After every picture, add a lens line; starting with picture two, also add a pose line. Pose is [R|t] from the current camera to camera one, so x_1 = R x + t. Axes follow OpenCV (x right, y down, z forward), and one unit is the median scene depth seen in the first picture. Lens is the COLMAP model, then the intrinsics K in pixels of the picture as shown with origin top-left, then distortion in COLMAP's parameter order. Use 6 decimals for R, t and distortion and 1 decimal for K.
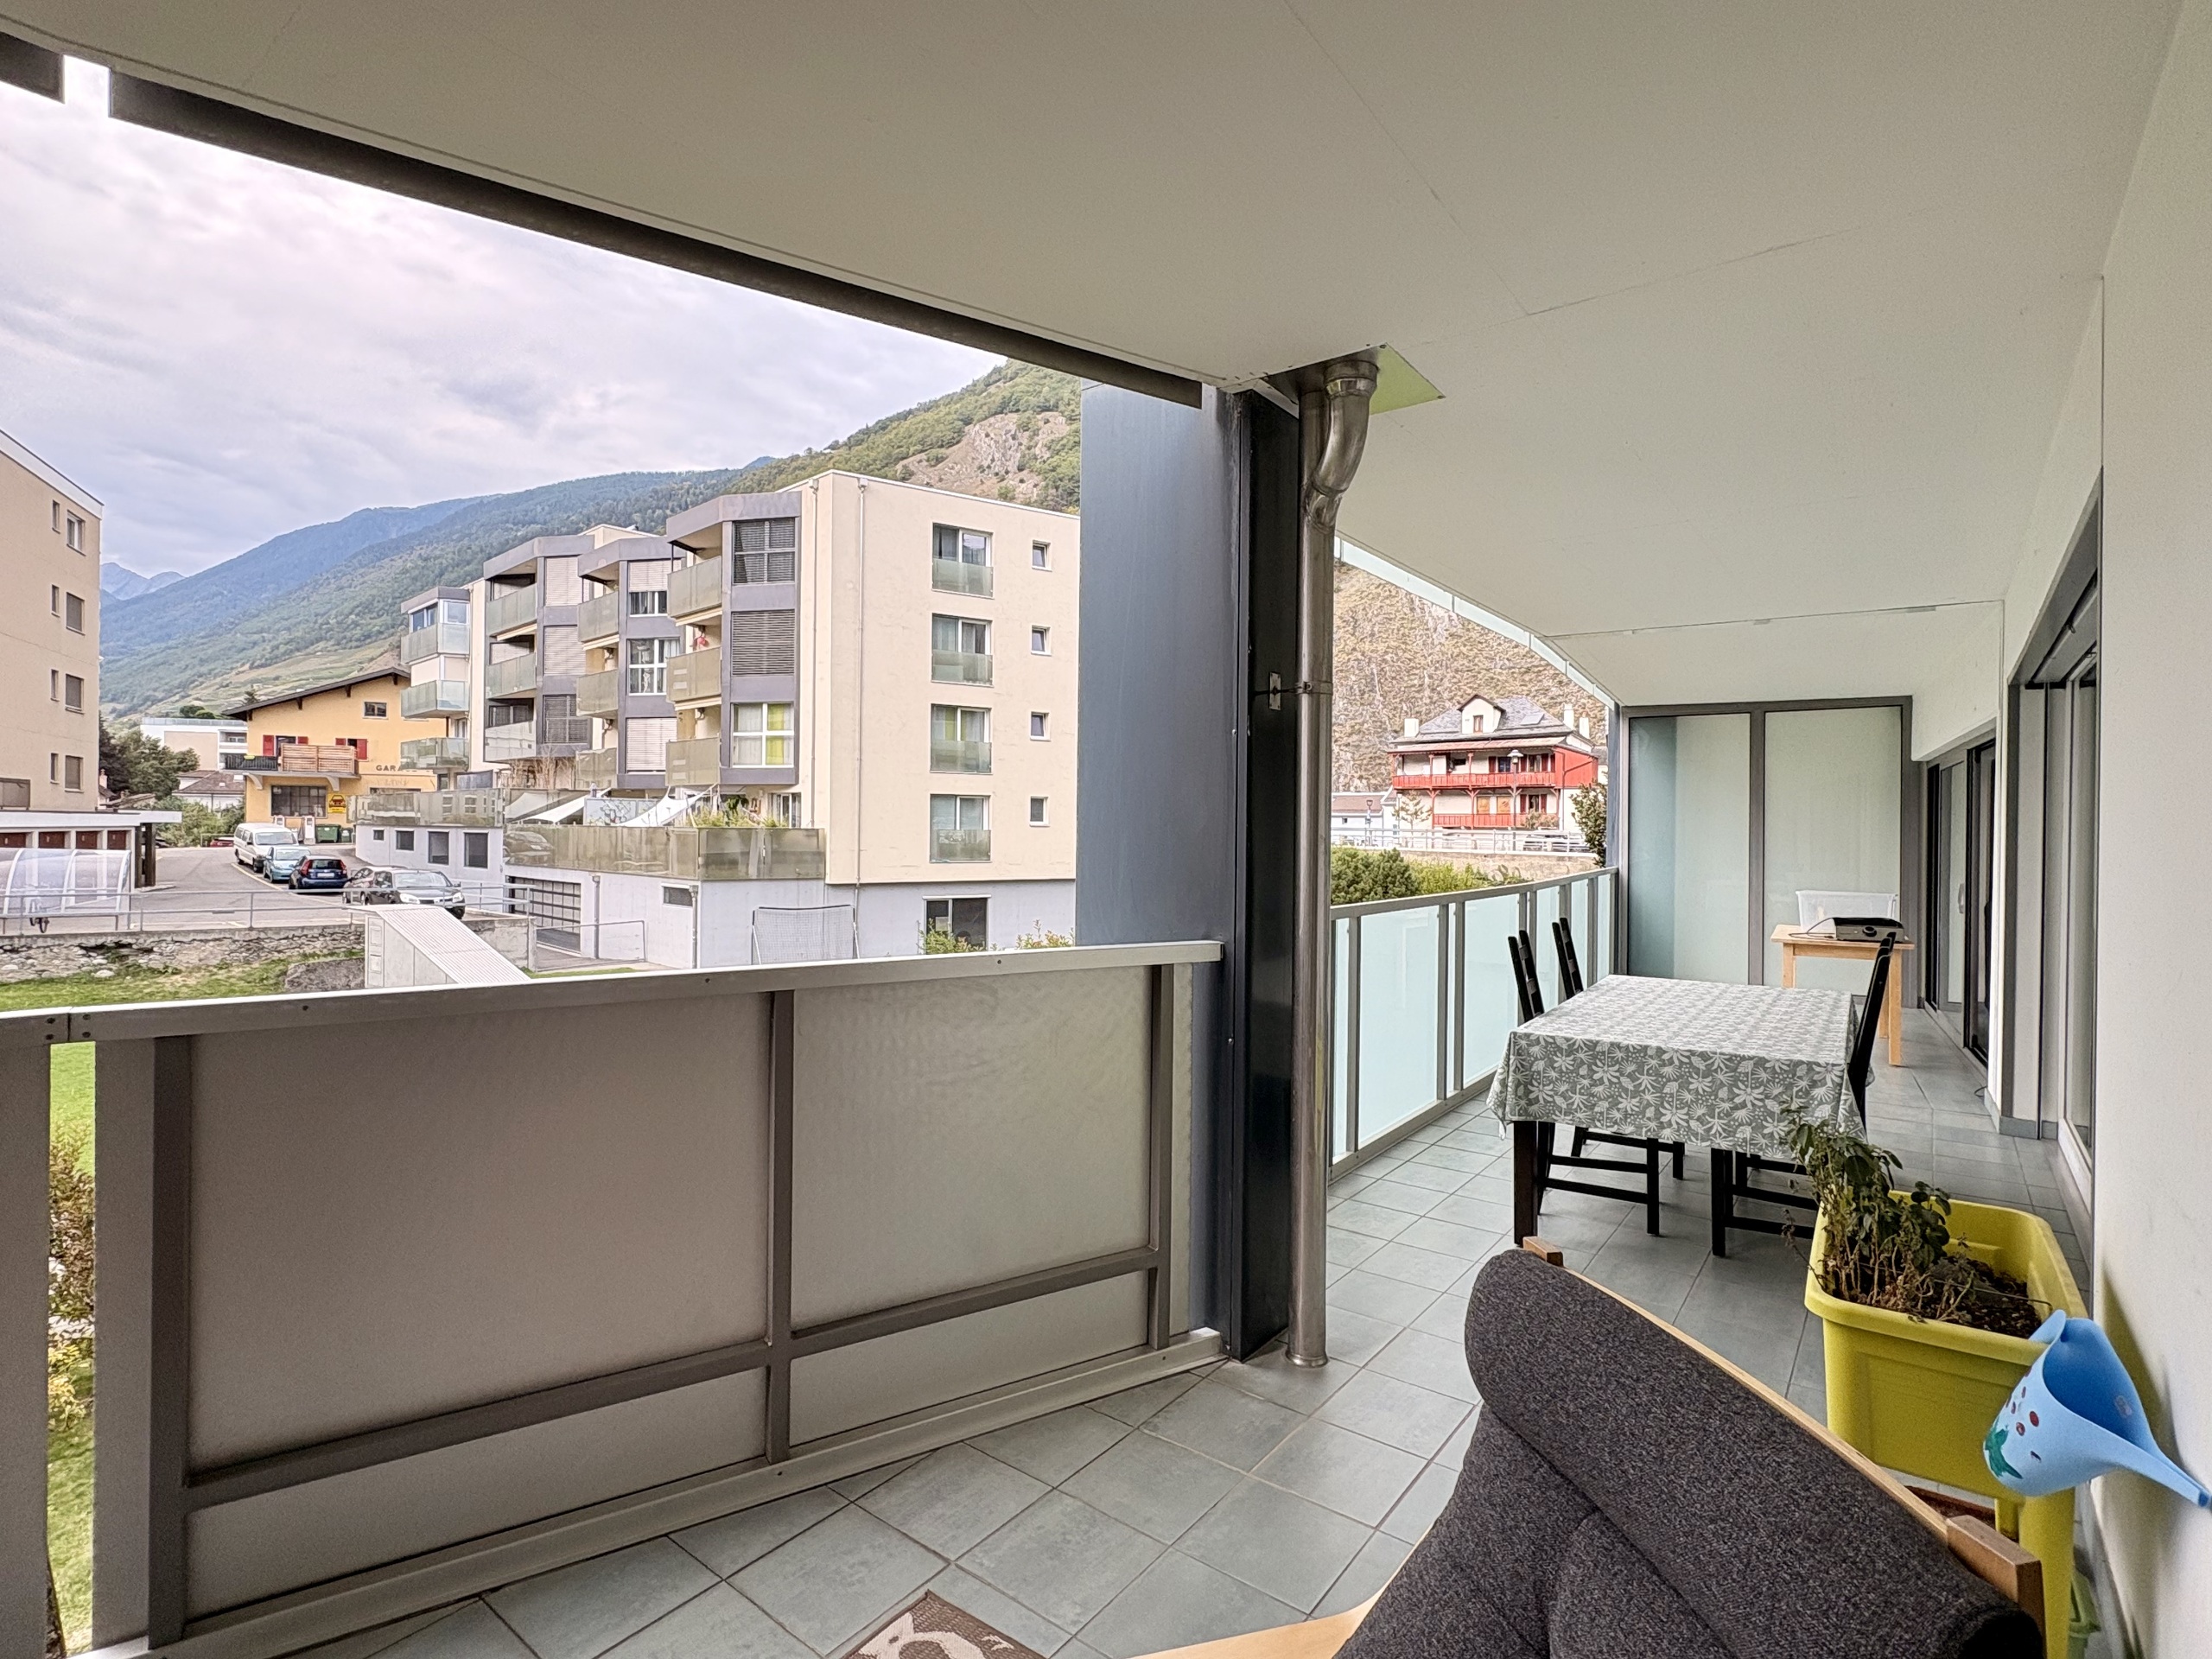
lens RADIAL K [[1072.7, 0, 1103.4], [0, 1072.7, 830.5], [0, 0, 1]] dist [0.000509, 0.000095]
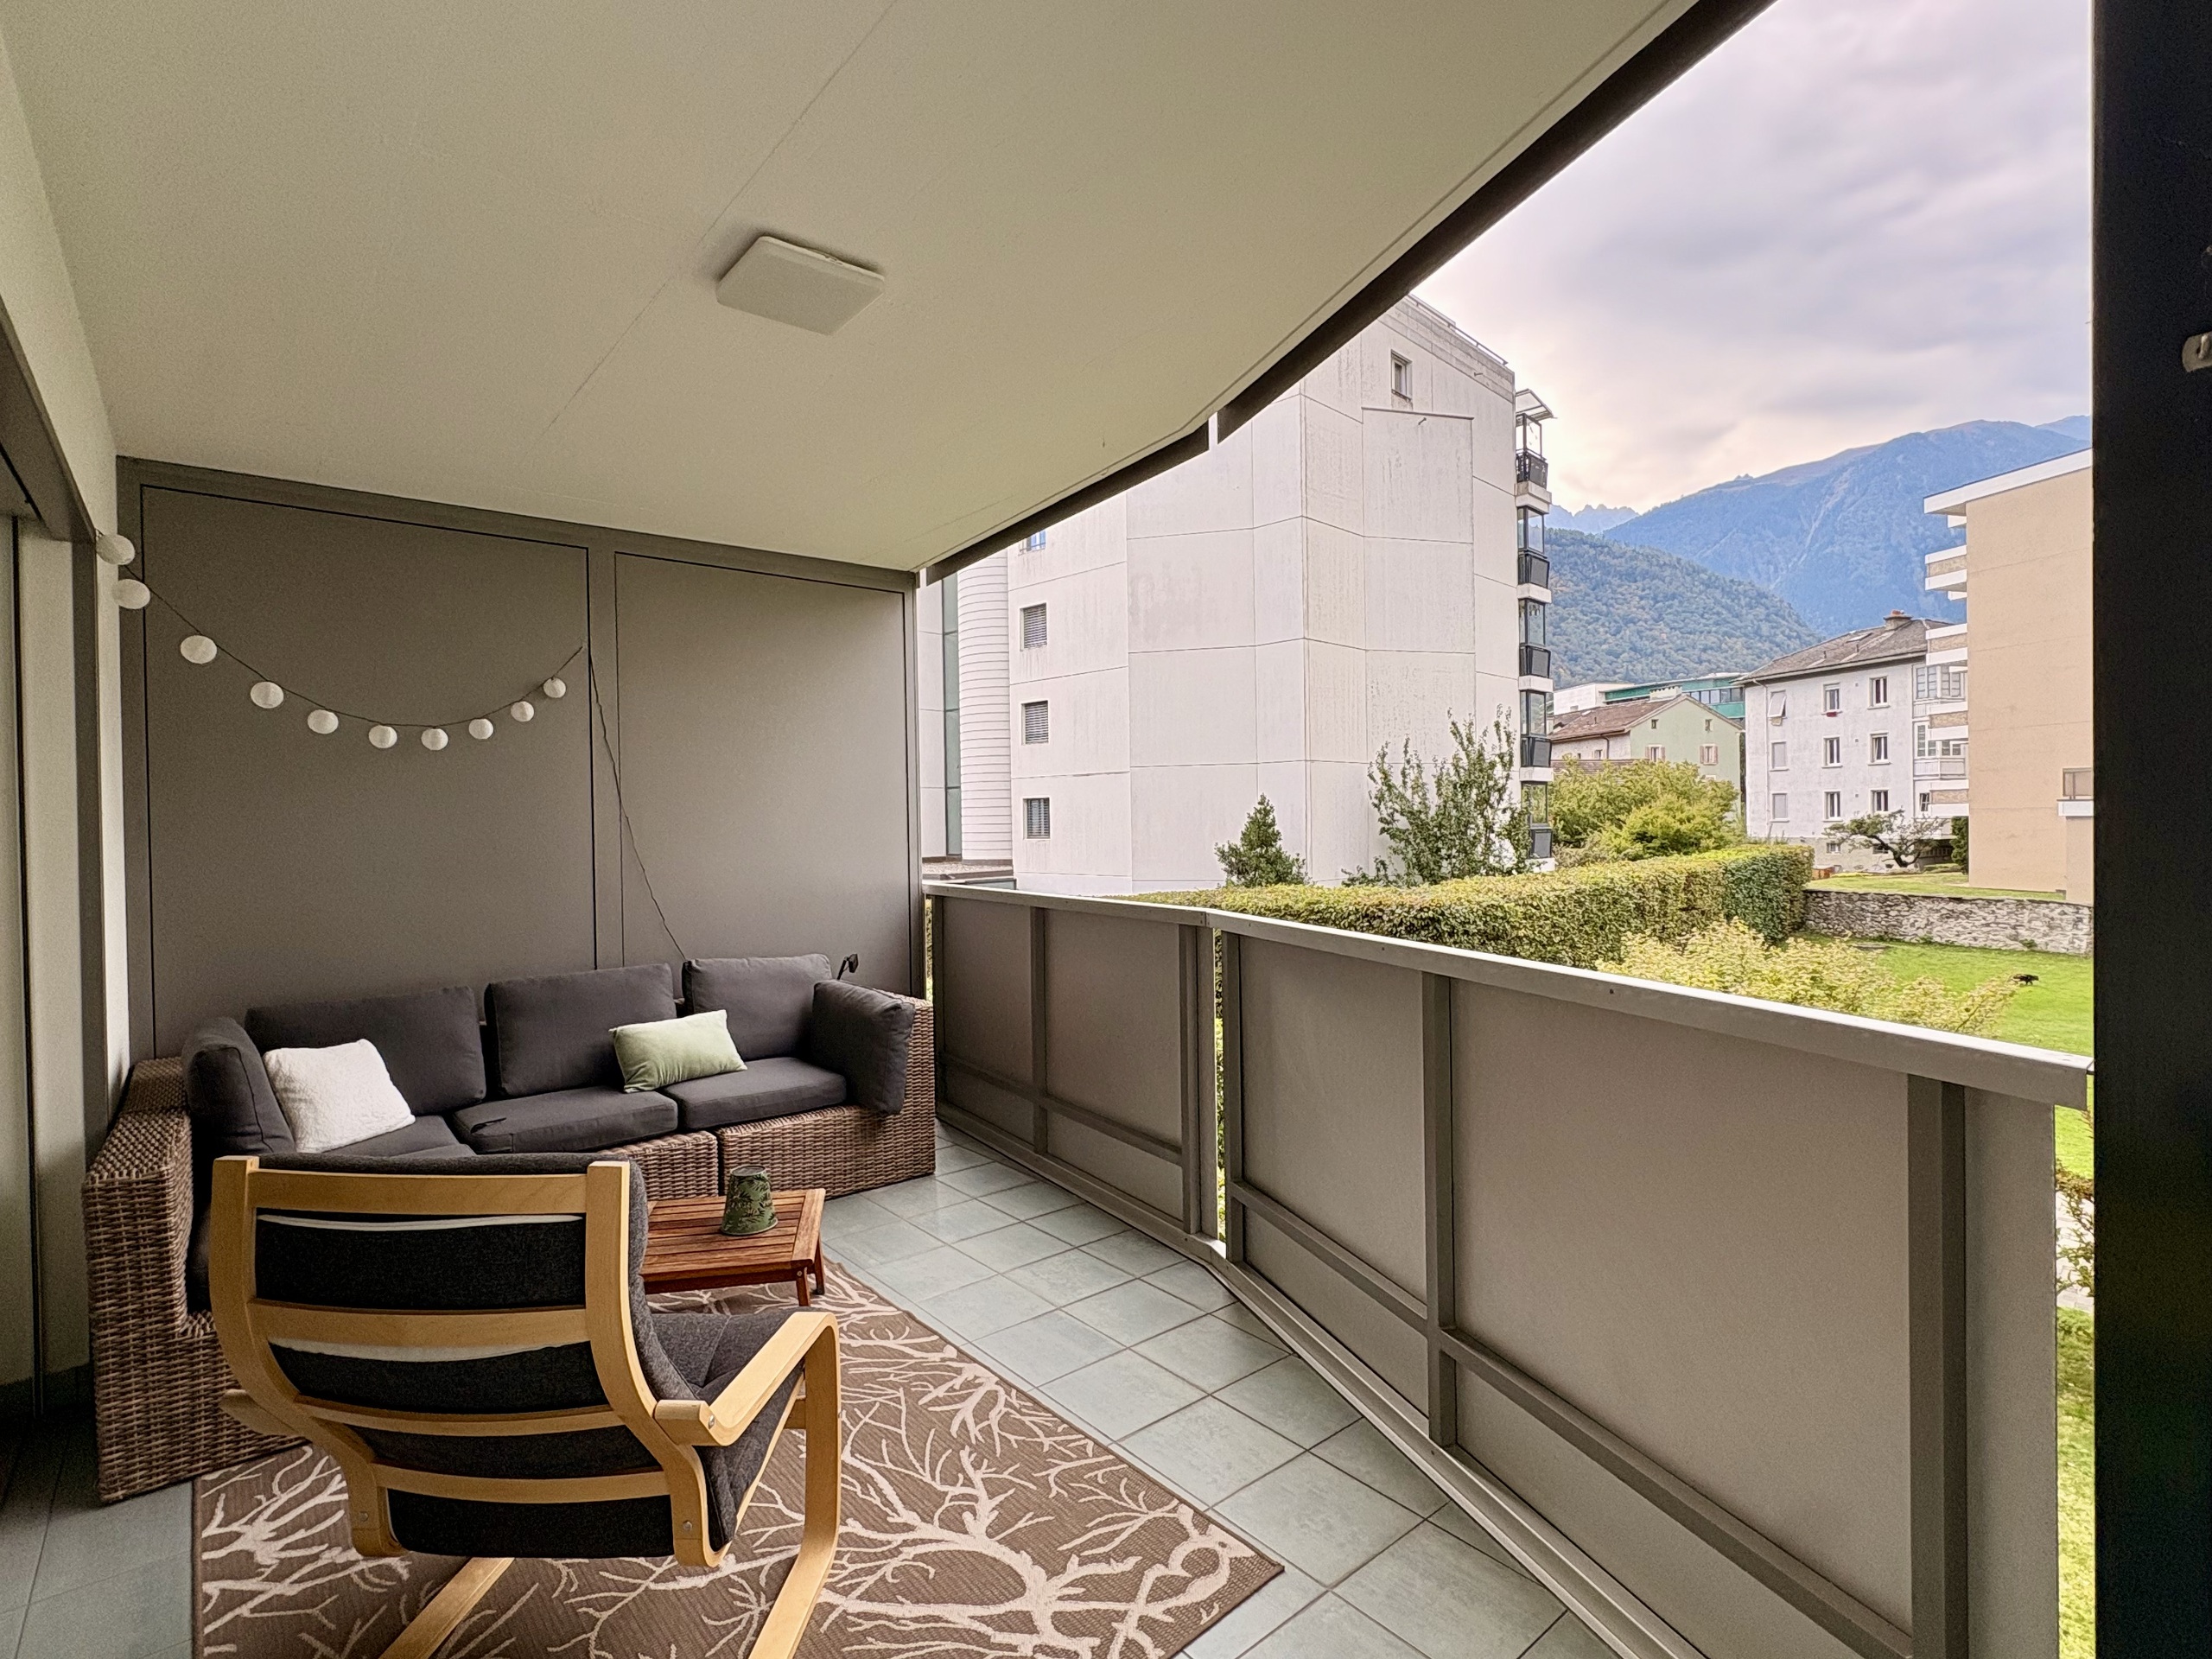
lens RADIAL K [[1072.7, 0, 1104.1], [0, 1072.7, 827.0], [0, 0, 1]] dist [0.000509, 0.000095]
pose [[-0.220263, 0.005460, -0.975425, 0.894105], [0.007556, 0.999964, 0.003891, 0.007932], [0.975411, -0.006513, -0.220296, 1.111018]]
